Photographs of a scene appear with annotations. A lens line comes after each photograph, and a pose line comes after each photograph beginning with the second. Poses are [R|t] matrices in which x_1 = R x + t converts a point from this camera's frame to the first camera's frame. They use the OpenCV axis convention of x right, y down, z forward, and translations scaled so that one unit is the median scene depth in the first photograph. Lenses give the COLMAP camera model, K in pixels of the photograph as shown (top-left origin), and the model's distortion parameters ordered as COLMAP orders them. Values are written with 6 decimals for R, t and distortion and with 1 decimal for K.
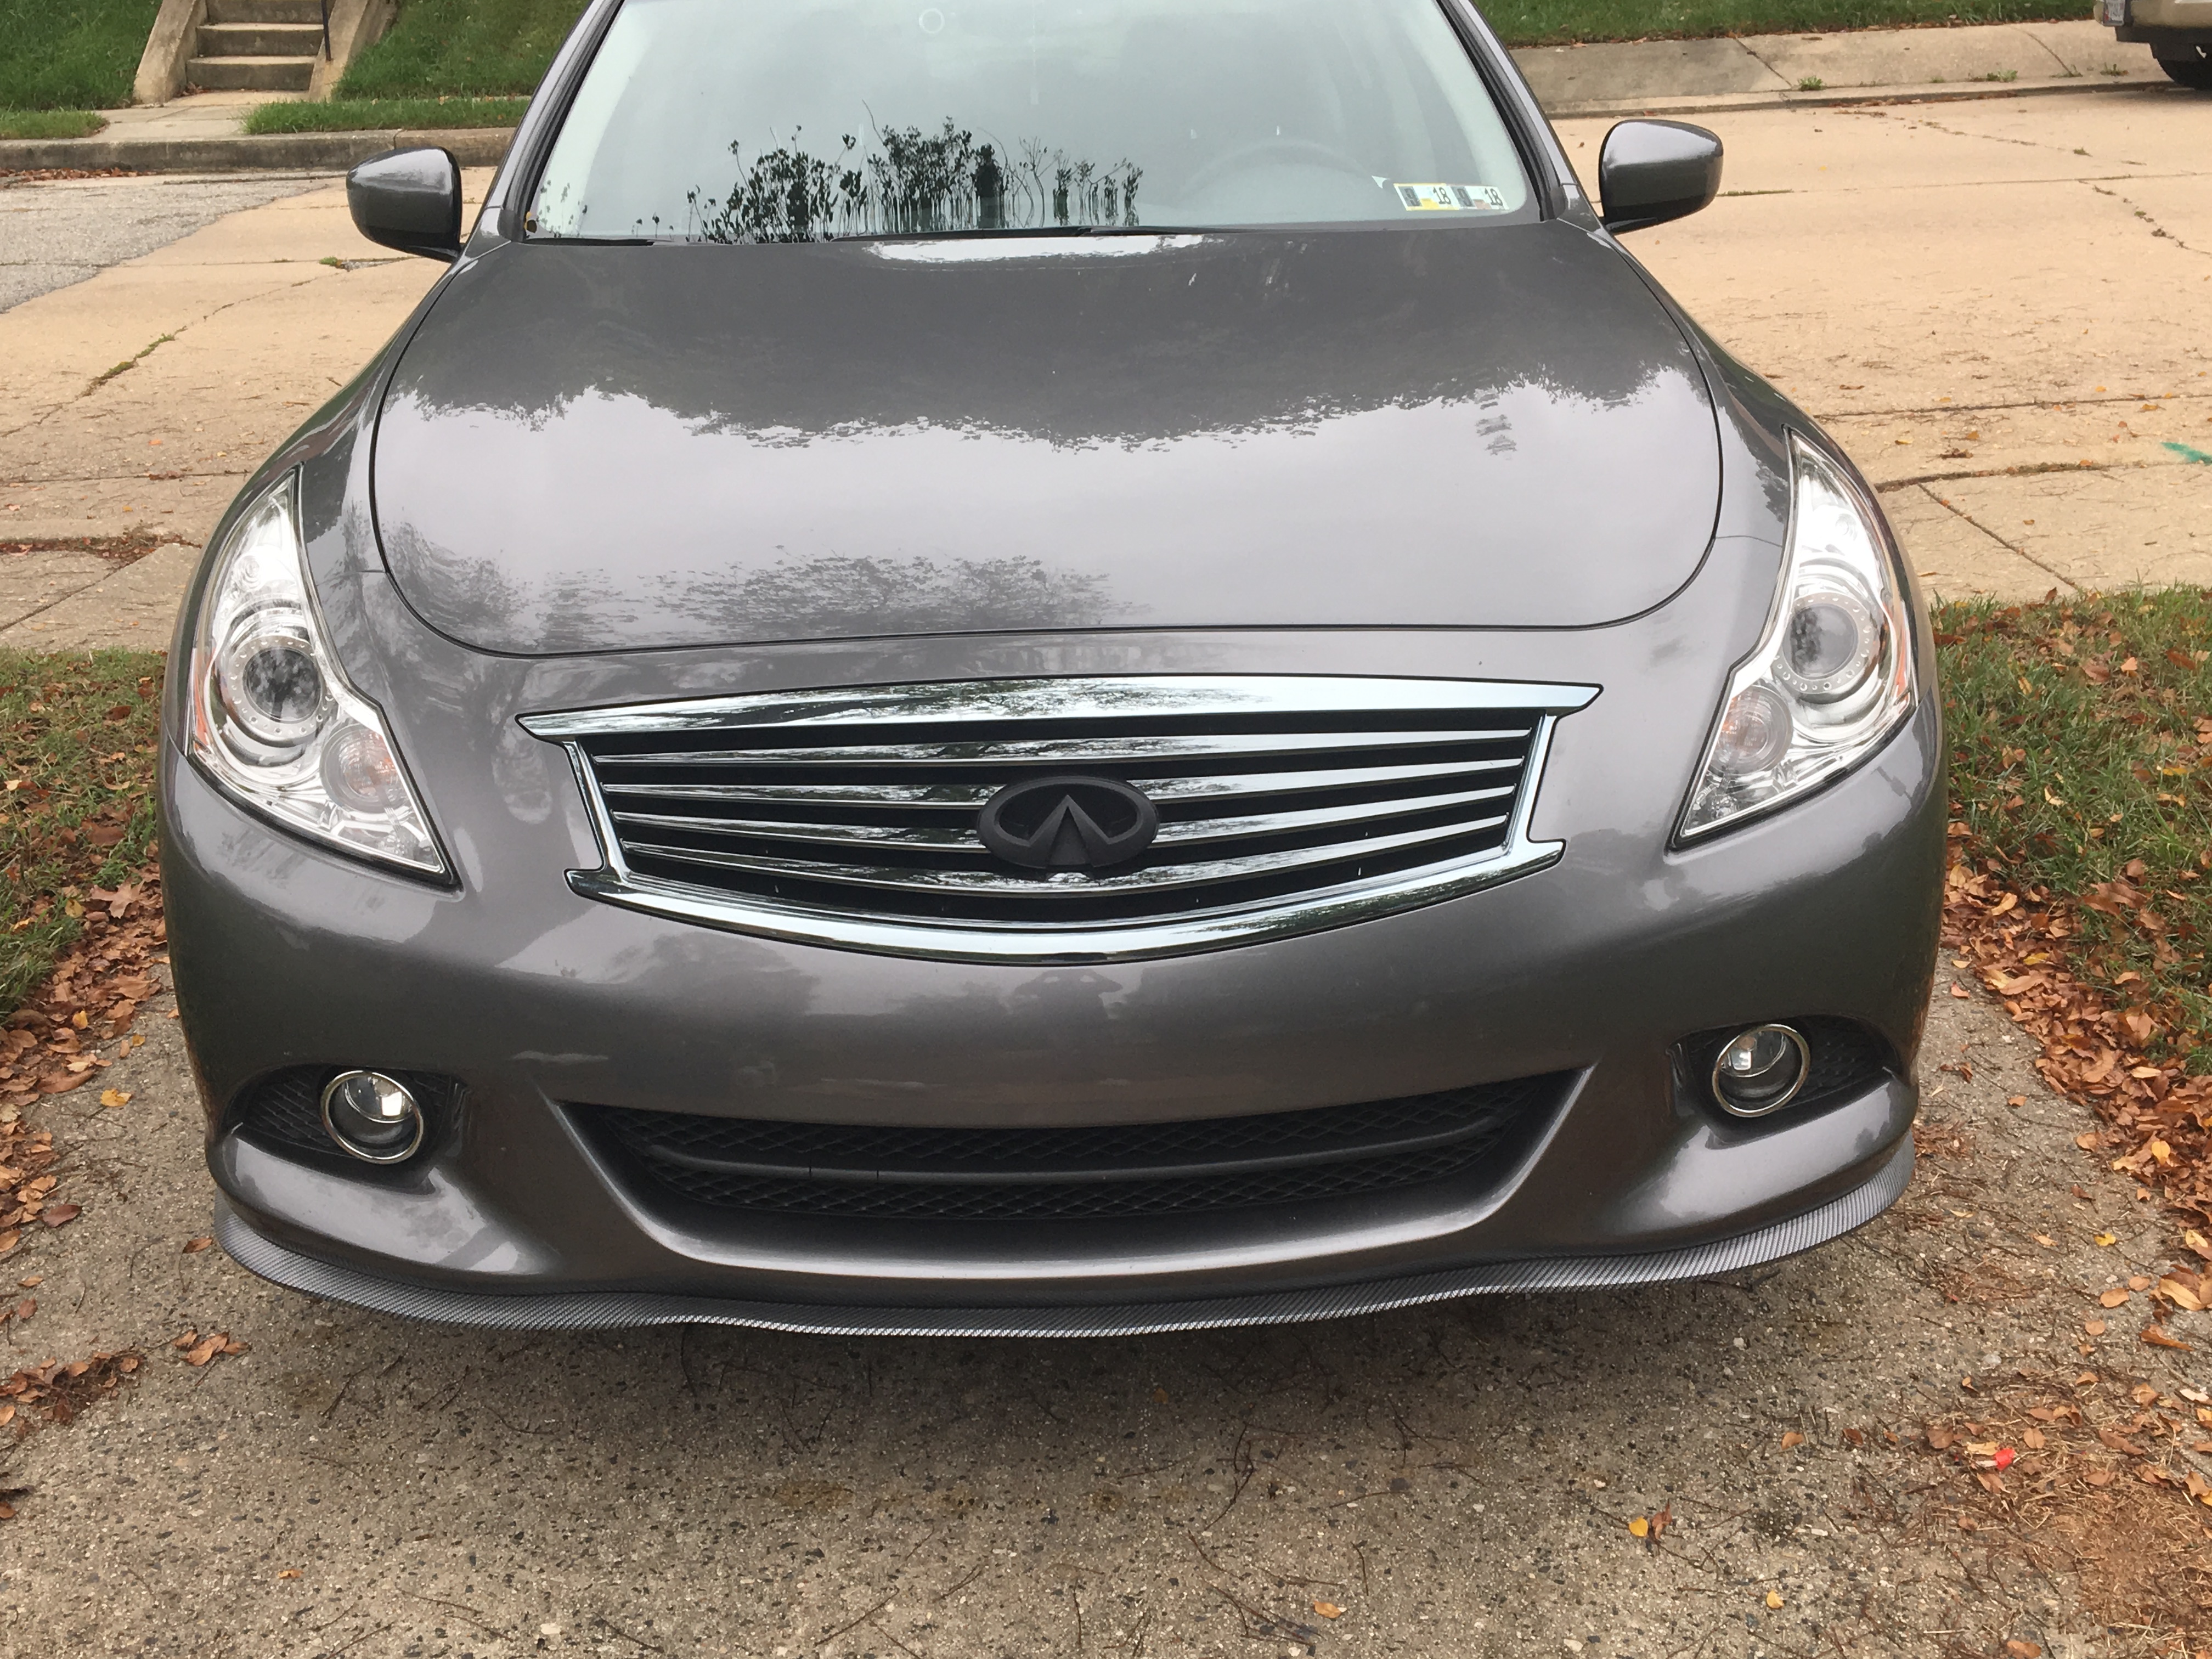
lens RADIAL K [[2423.9, 0, 1100.0], [0, 2423.9, 865.6], [0, 0, 1]] dist [0.162282, -0.409273]
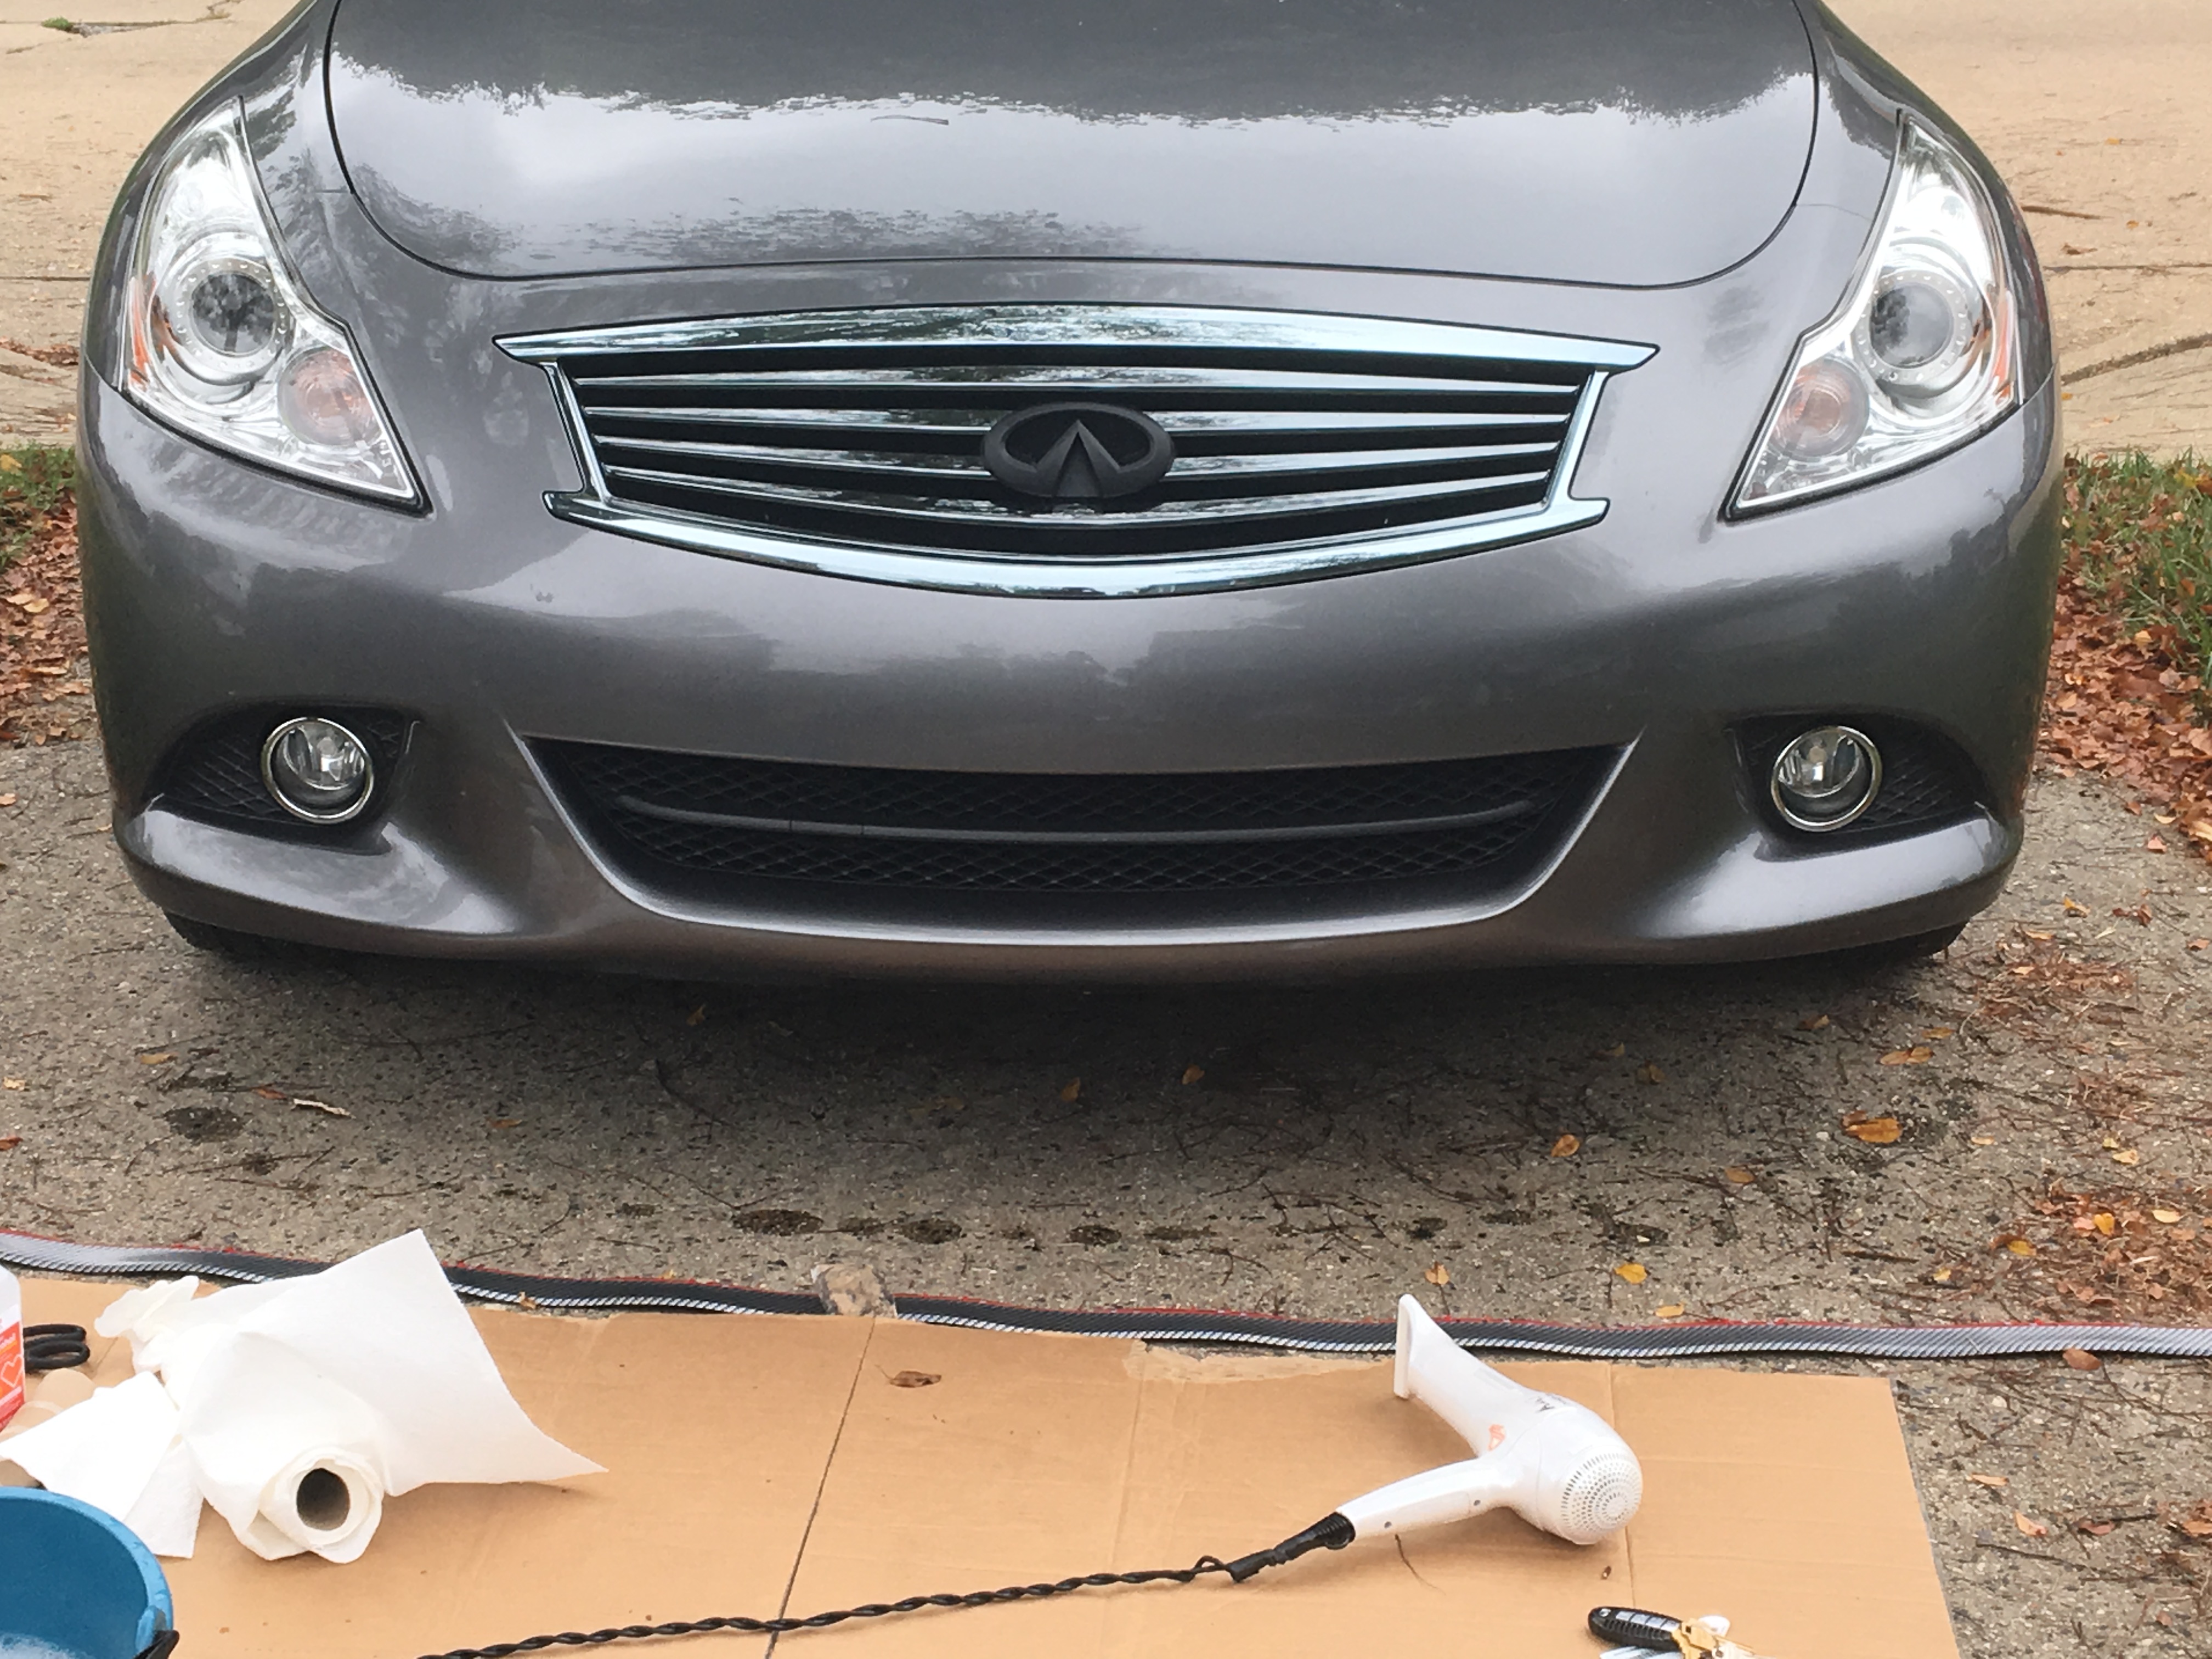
lens RADIAL K [[3914.4, 0, 1106.0], [0, 3914.4, 829.5], [0, 0, 1]] dist [0.151995, -0.340498]
pose [[0.999428, 0.031932, -0.011182, 0.017613], [-0.032594, 0.997340, -0.065190, 0.207104], [0.009071, 0.065517, 0.997810, -0.467697]]
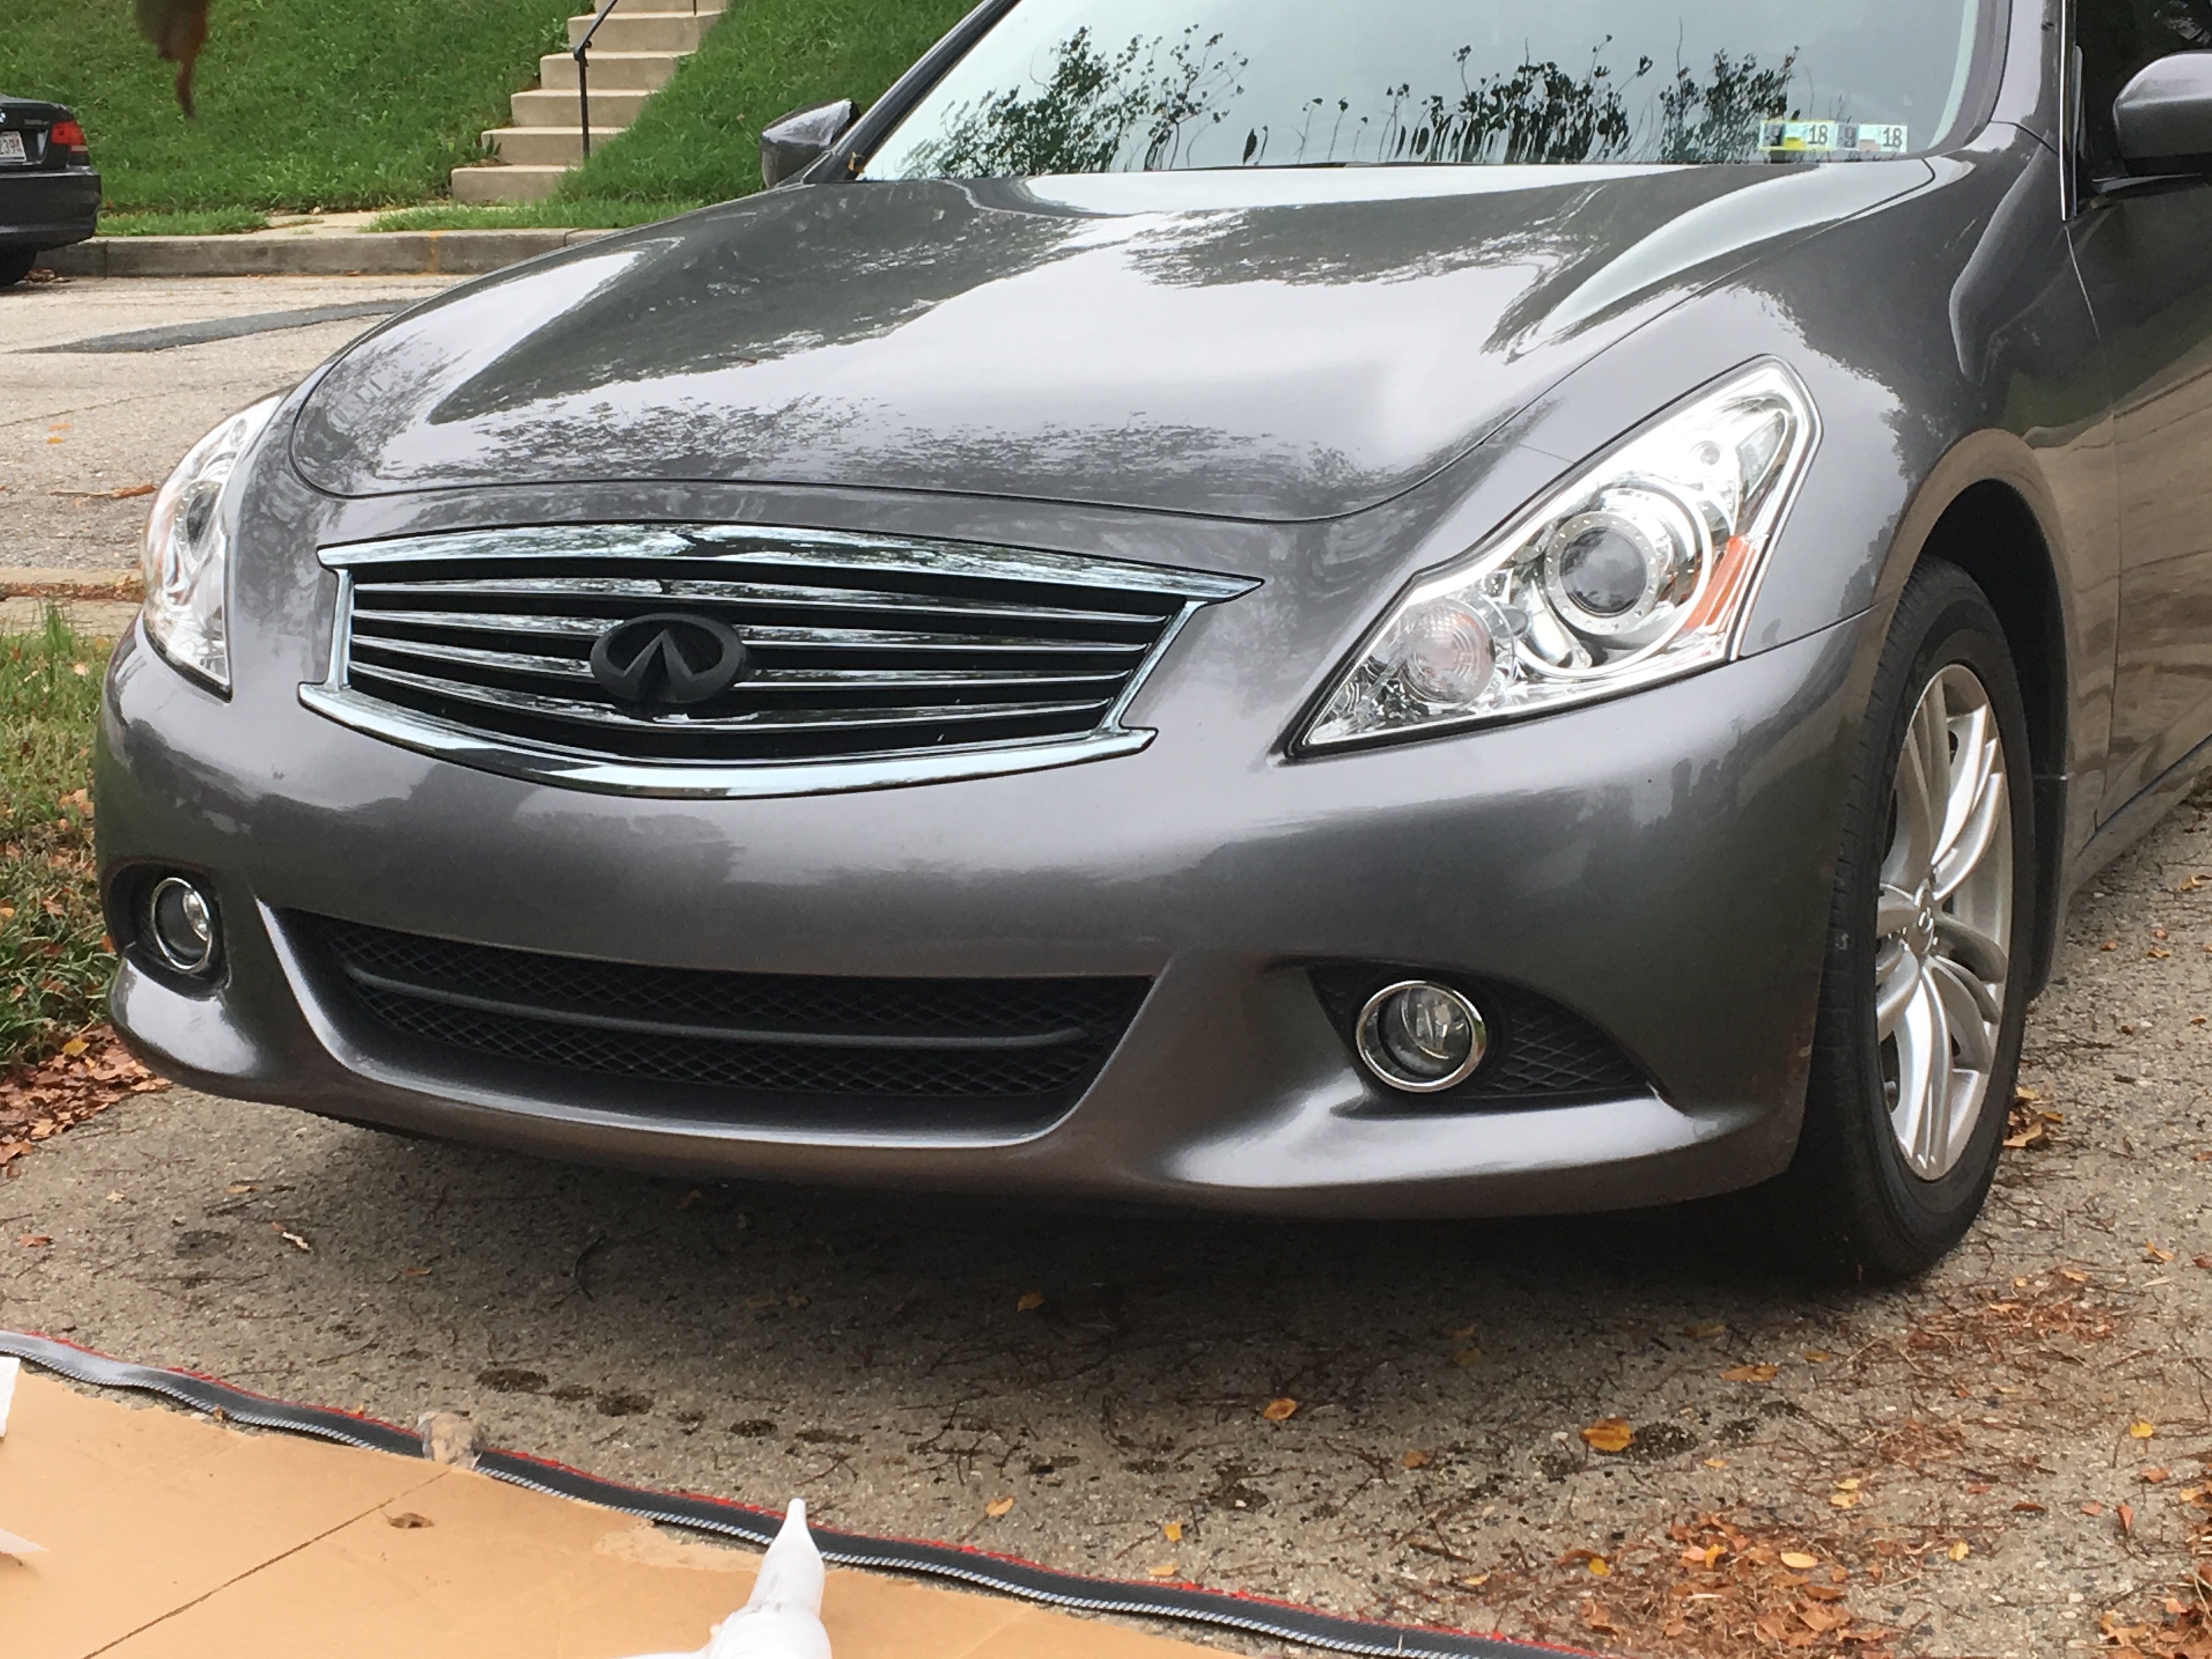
lens RADIAL K [[3914.4, 0, 1106.0], [0, 3914.4, 829.5], [0, 0, 1]] dist [0.151995, -0.340498]
pose [[0.867975, 0.082866, -0.489646, 0.848726], [-0.151571, 0.983138, -0.102300, 0.170745], [0.472912, 0.163010, 0.865899, -0.271276]]
